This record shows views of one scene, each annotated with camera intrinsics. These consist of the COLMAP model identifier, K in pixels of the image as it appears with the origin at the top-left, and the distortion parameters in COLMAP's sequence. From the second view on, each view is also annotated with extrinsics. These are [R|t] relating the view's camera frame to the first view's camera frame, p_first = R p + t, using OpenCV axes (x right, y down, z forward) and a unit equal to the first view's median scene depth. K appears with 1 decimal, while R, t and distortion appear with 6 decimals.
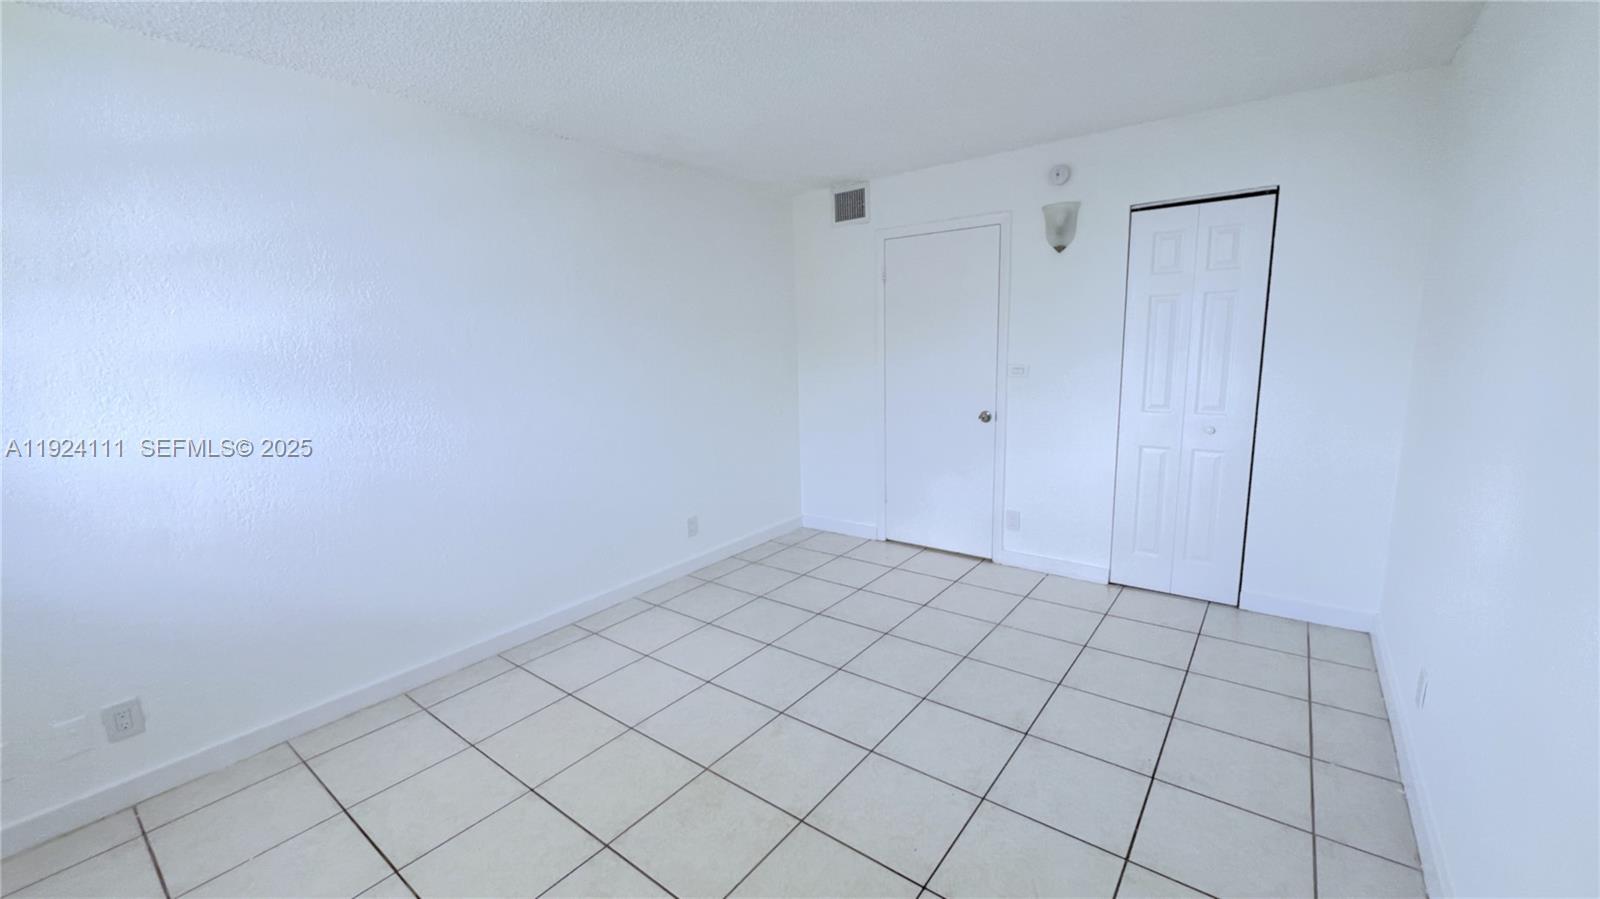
lens RADIAL K [[637.8, 0, 805.5], [0, 637.8, 450.9], [0, 0, 1]] dist [-0.000785, 0.000045]
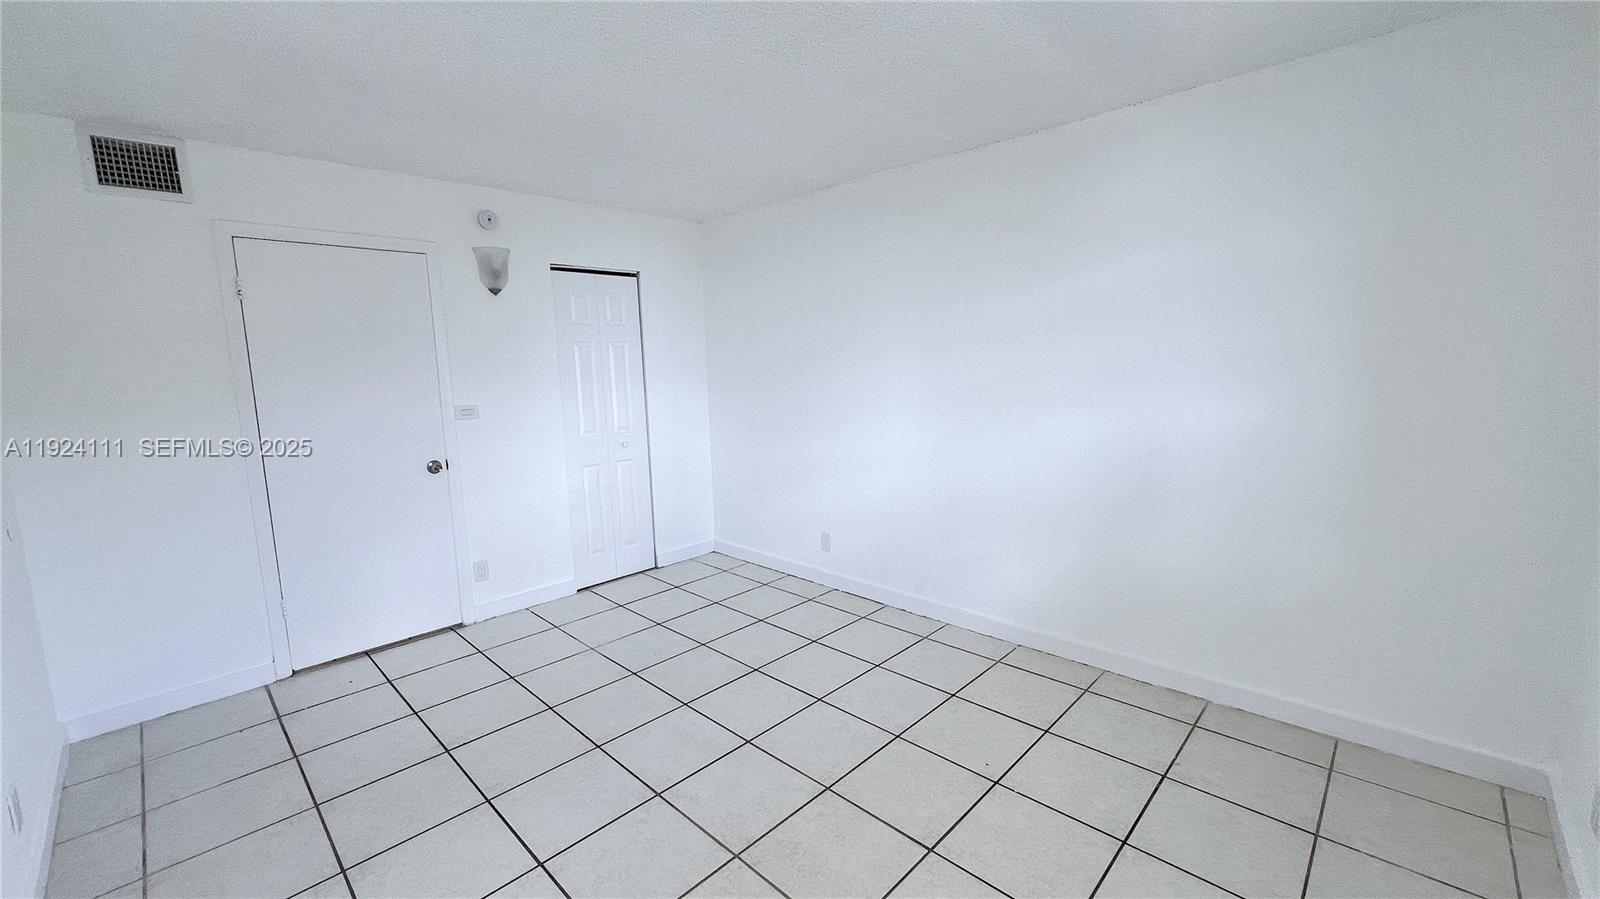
lens RADIAL K [[637.8, 0, 795.8], [0, 637.8, 444.3], [0, 0, 1]] dist [0.000160, 0.000018]
pose [[0.123307, -0.106219, 0.986668, -0.573392], [0.194886, 0.977486, 0.080875, -0.063867], [-0.973044, 0.182315, 0.141232, 0.422598]]
